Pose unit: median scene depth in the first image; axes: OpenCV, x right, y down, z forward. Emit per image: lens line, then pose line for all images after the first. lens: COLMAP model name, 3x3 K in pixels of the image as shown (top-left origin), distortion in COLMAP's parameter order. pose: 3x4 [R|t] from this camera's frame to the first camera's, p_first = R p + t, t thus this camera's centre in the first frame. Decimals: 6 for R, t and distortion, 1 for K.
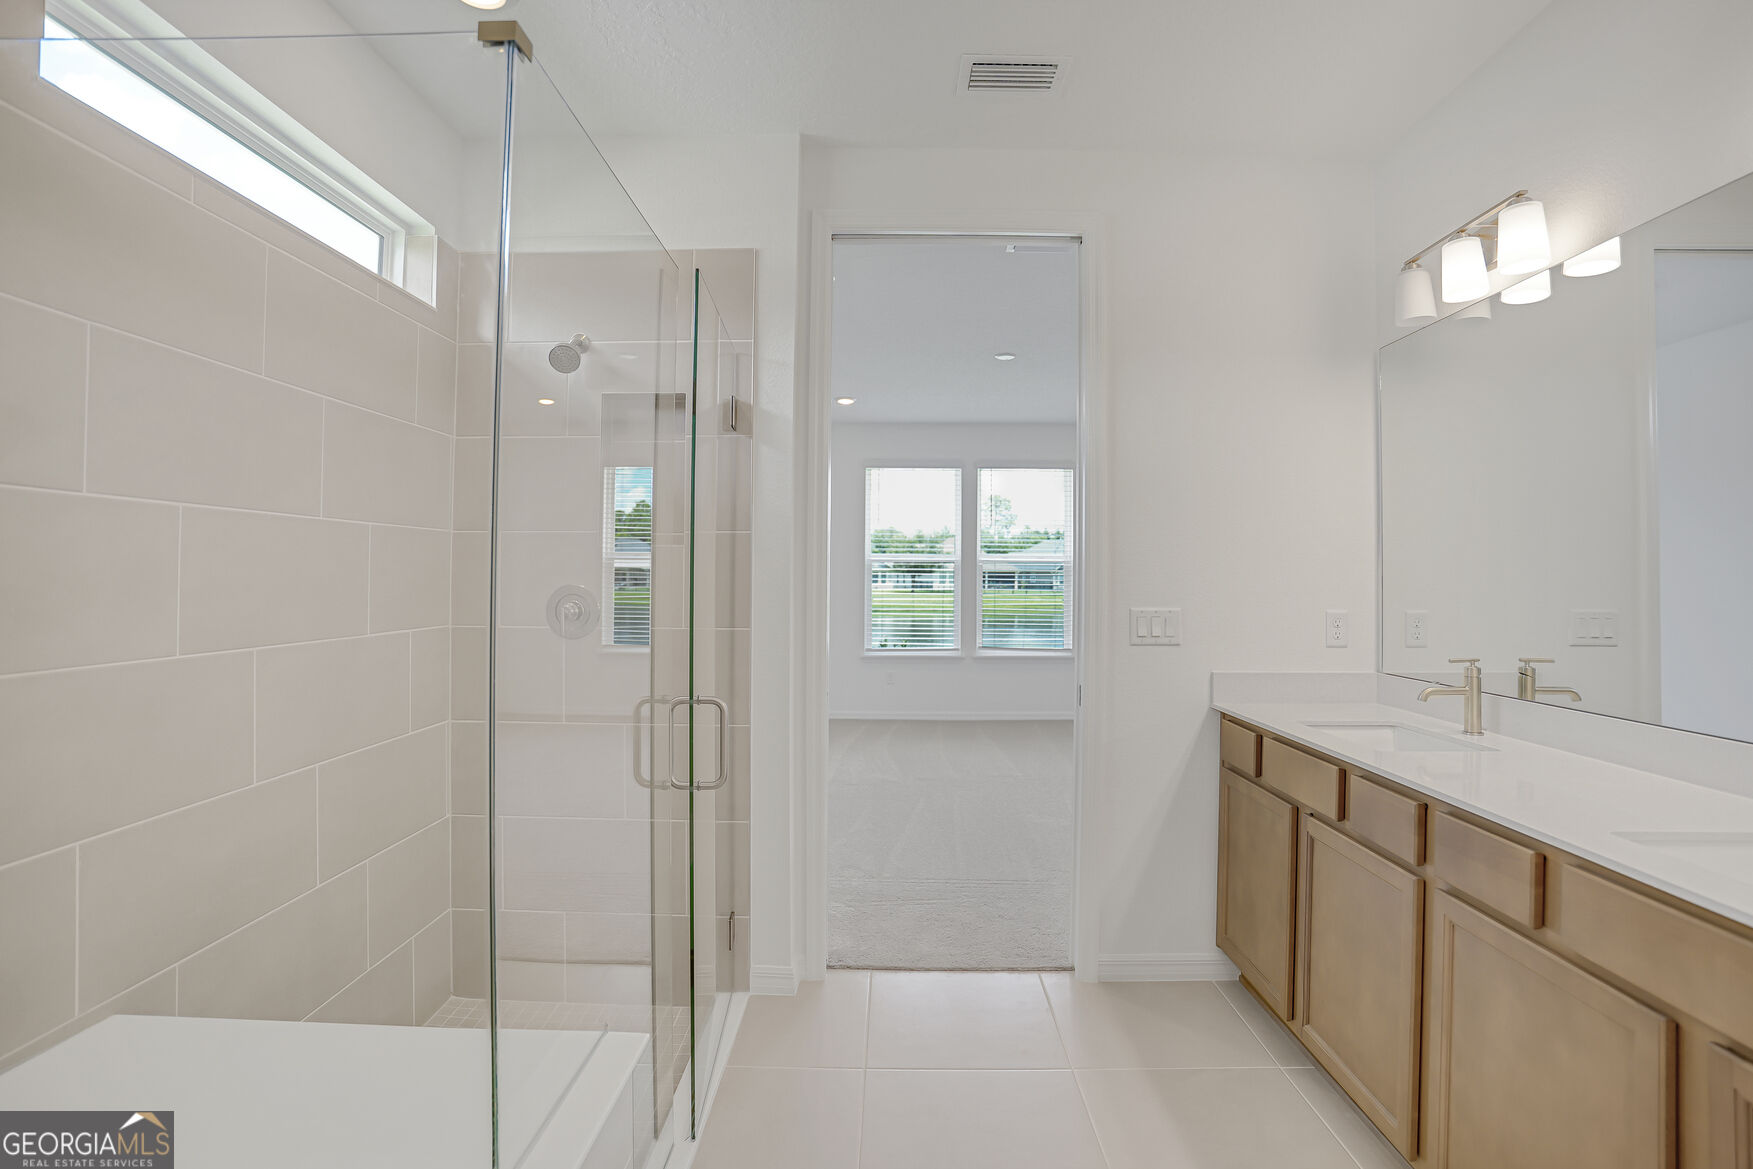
lens RADIAL K [[828.3, 0, 869.6], [0, 828.3, 576.0], [0, 0, 1]] dist [-0.041409, 0.017578]
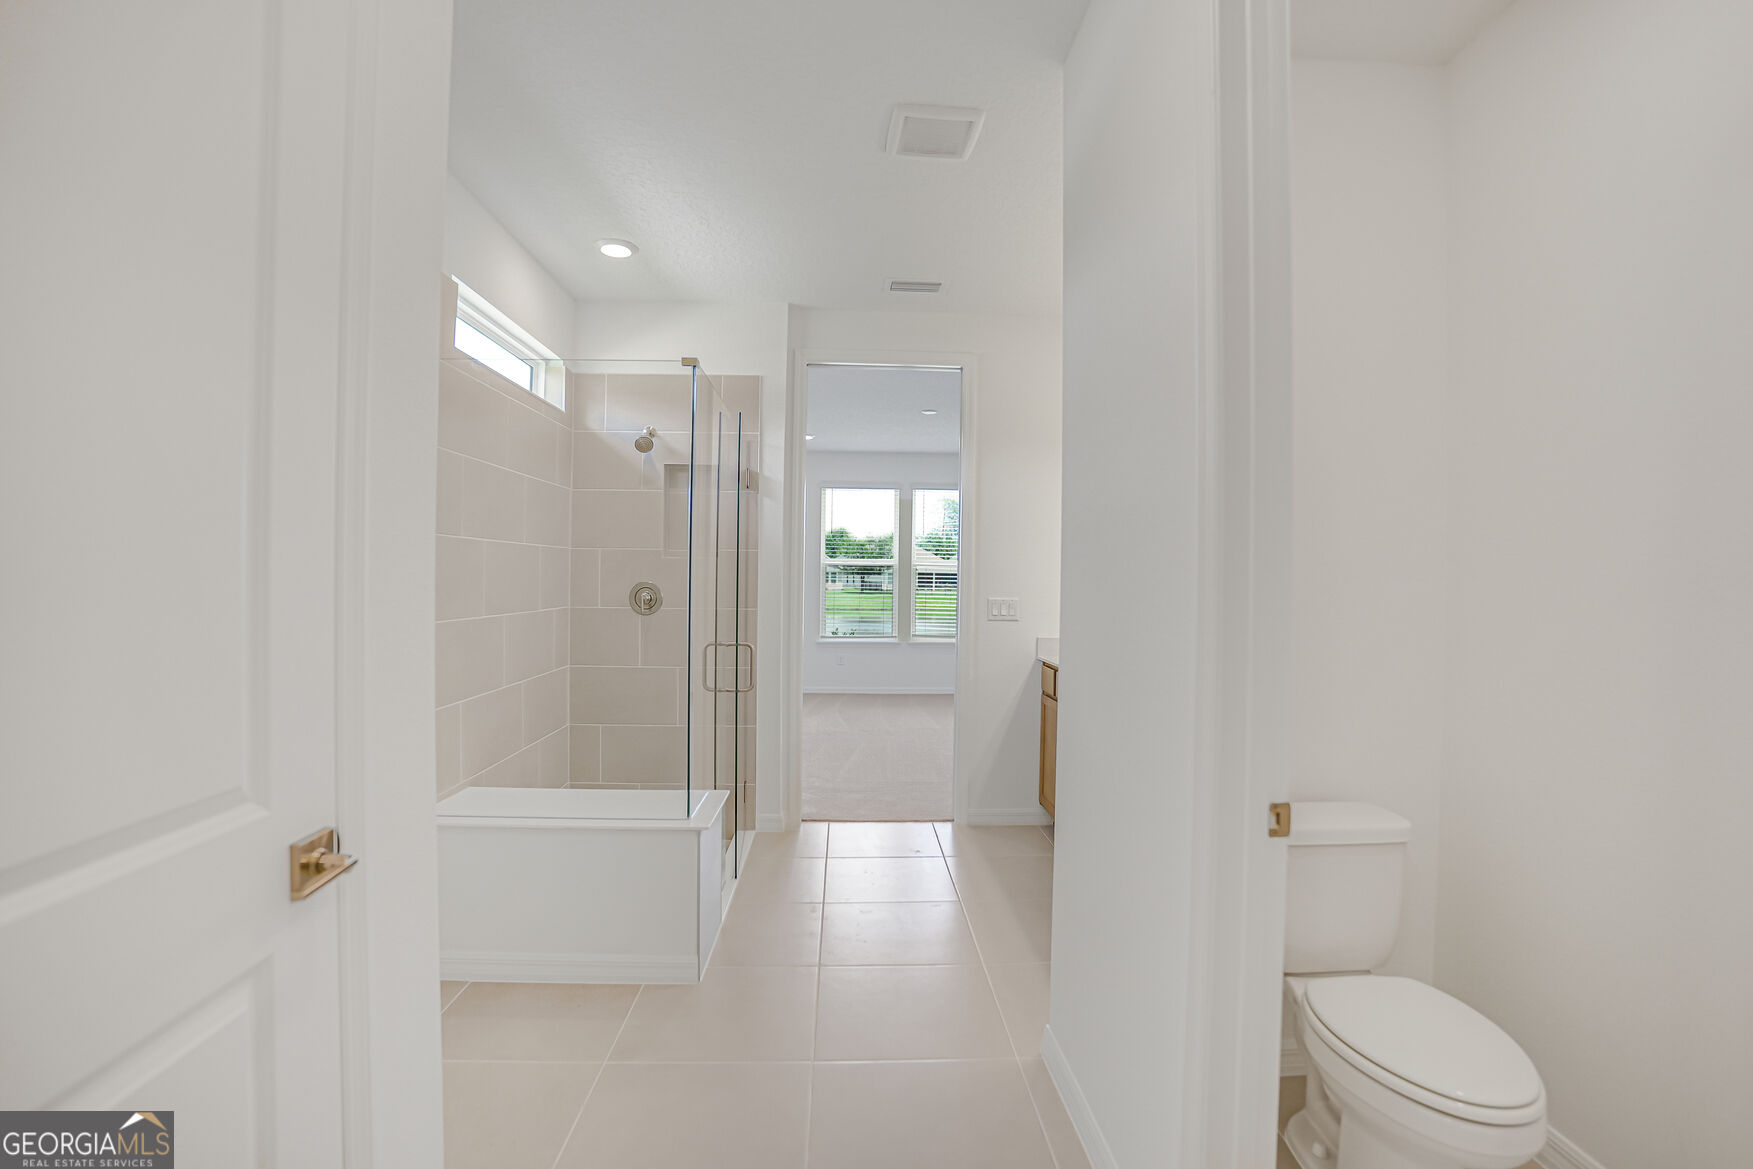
lens RADIAL K [[828.3, 0, 875.9], [0, 828.3, 580.5], [0, 0, 1]] dist [-0.041409, 0.017578]
pose [[0.997683, 0.006154, 0.067753, -0.019593], [-0.006473, 0.999969, 0.004490, -0.002279], [-0.067723, -0.004918, 0.997692, -0.634078]]
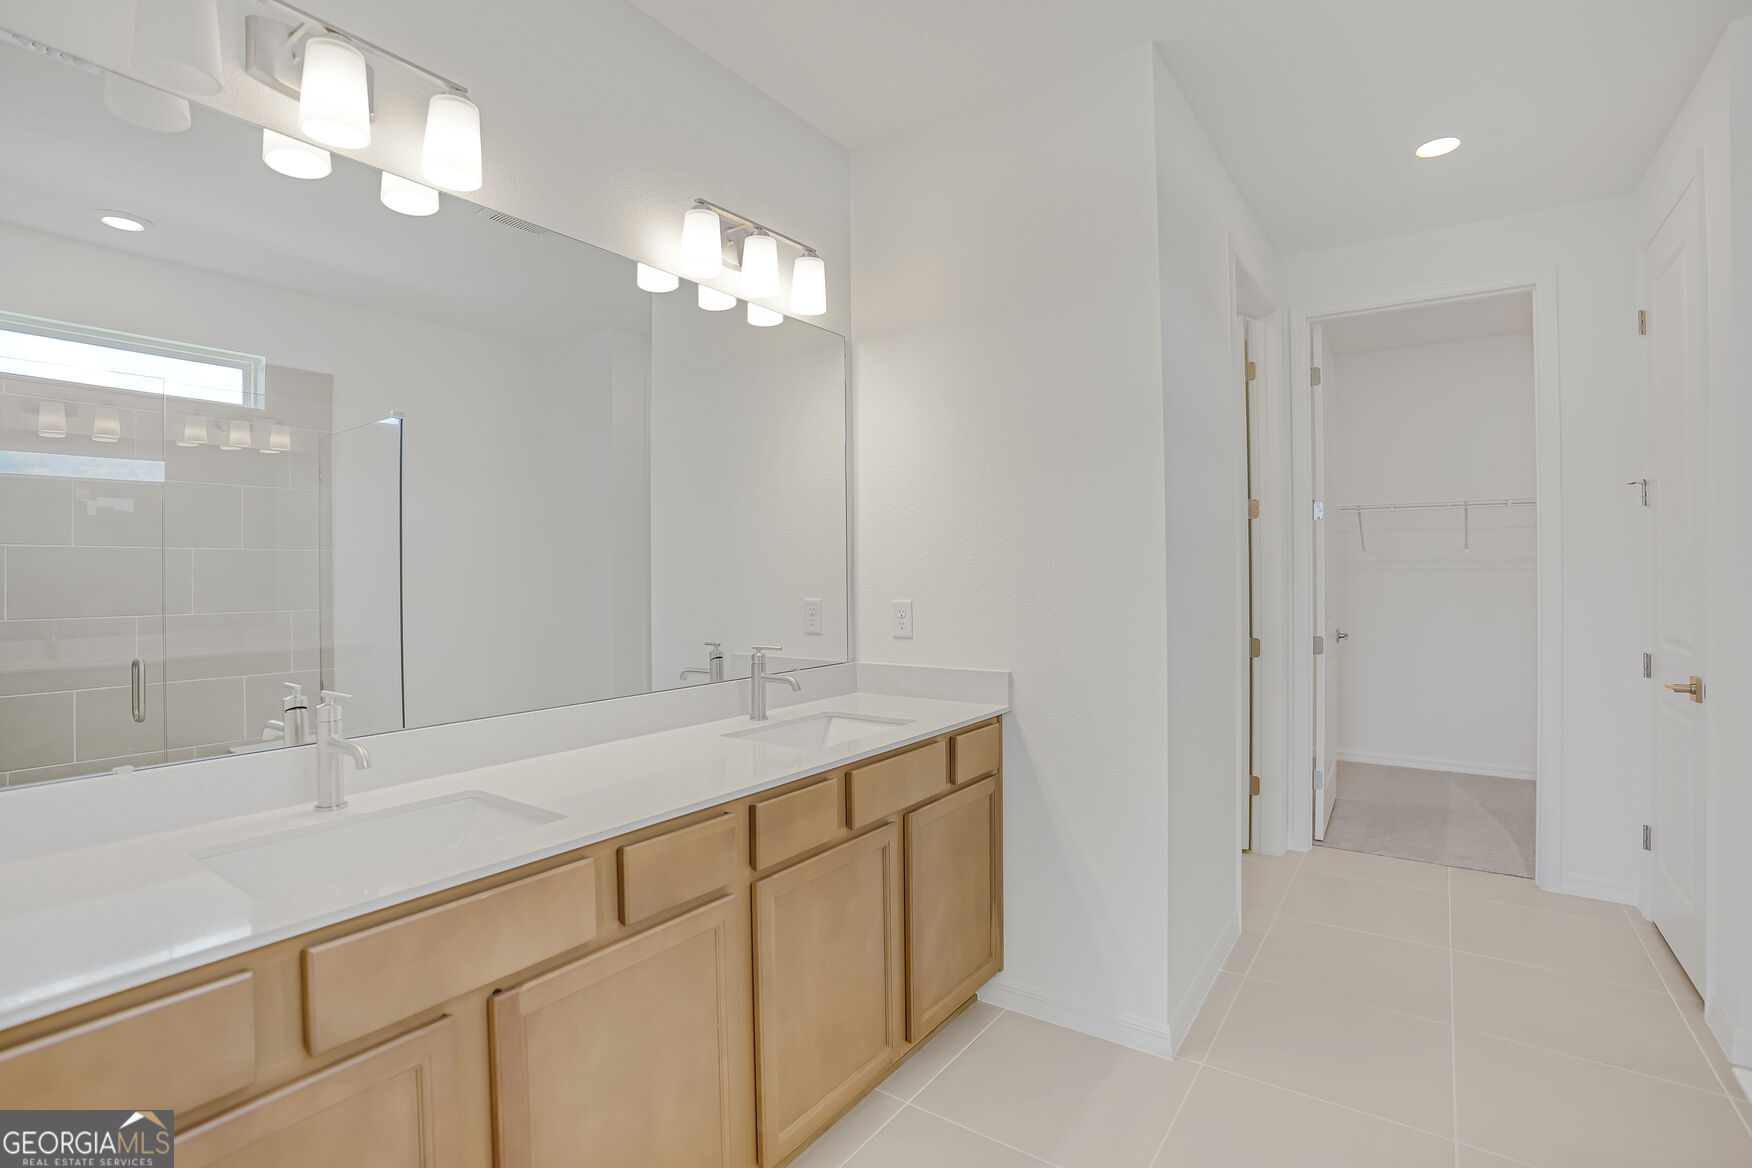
lens RADIAL K [[827.8, 0, 895.6], [0, 827.8, 574.5], [0, 0, 1]] dist [-0.041409, 0.017578]
pose [[-0.850652, -0.003534, 0.525718, 0.027323], [-0.004483, 0.999990, -0.000531, 0.008114], [-0.525711, -0.002808, -0.850659, 1.653718]]
